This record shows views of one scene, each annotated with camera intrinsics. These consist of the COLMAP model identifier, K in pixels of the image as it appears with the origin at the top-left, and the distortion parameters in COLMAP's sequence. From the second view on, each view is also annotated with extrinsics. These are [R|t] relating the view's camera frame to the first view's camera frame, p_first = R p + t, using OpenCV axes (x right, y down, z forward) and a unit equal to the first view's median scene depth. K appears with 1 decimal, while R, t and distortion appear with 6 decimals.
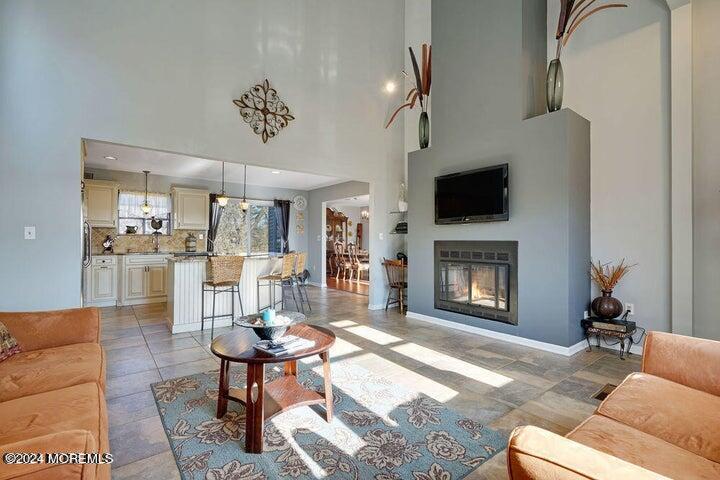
lens RADIAL K [[334.8, 0, 362.6], [0, 334.8, 239.3], [0, 0, 1]] dist [-0.000675, -0.000104]
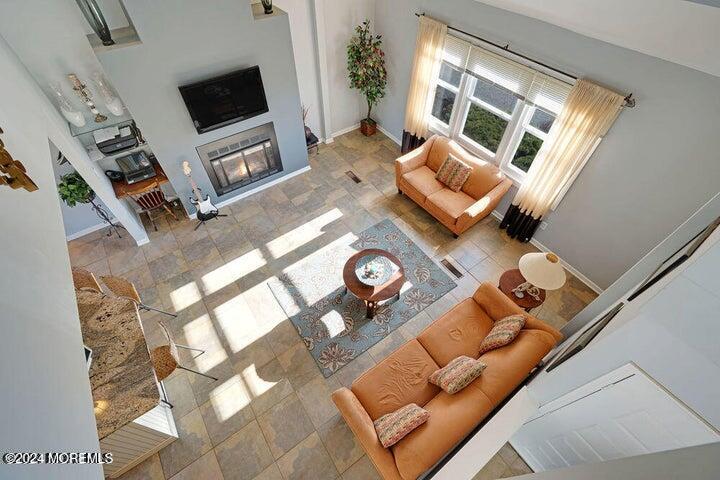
lens RADIAL K [[321.0, 0, 358.6], [0, 321.0, 237.0], [0, 0, 1]] dist [-0.003173, -0.000269]
pose [[0.043417, -0.769812, 0.636792, -0.730955], [-0.012034, 0.636944, 0.770816, -0.716372], [-0.998985, -0.041130, 0.018390, 0.607040]]
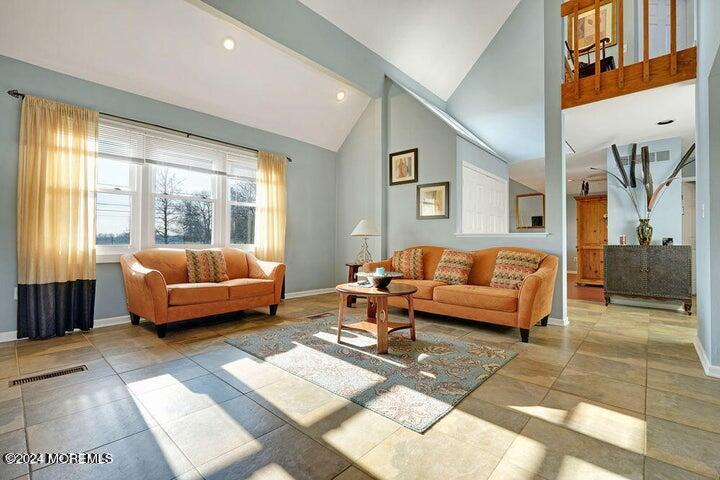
lens RADIAL K [[320.1, 0, 360.0], [0, 320.1, 240.0], [0, 0, 1]] dist [-0.002018, 0.000196]
pose [[-0.985705, -0.008050, -0.168285, 0.028406], [-0.006051, 0.999905, -0.012390, 0.058953], [0.168369, -0.011195, -0.985660, 1.361295]]
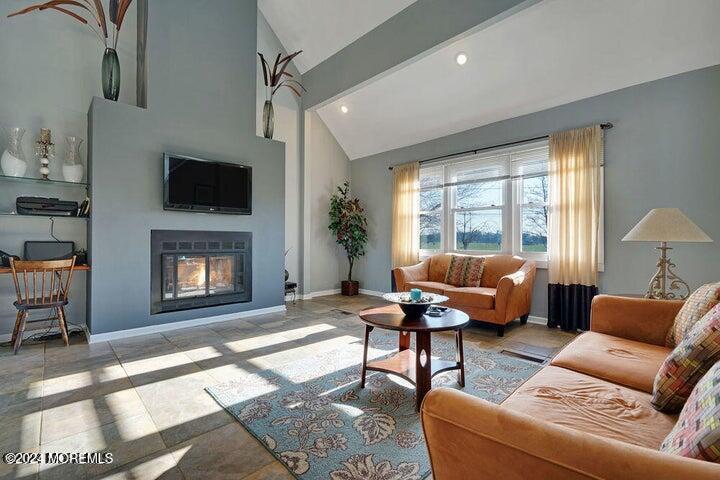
lens RADIAL K [[321.0, 0, 358.6], [0, 321.0, 237.0], [0, 0, 1]] dist [-0.003173, -0.000269]
pose [[-0.102814, 0.005123, 0.994687, -0.747291], [-0.011806, 0.999910, -0.006370, 0.025979], [-0.994631, -0.012398, -0.102745, 0.738340]]
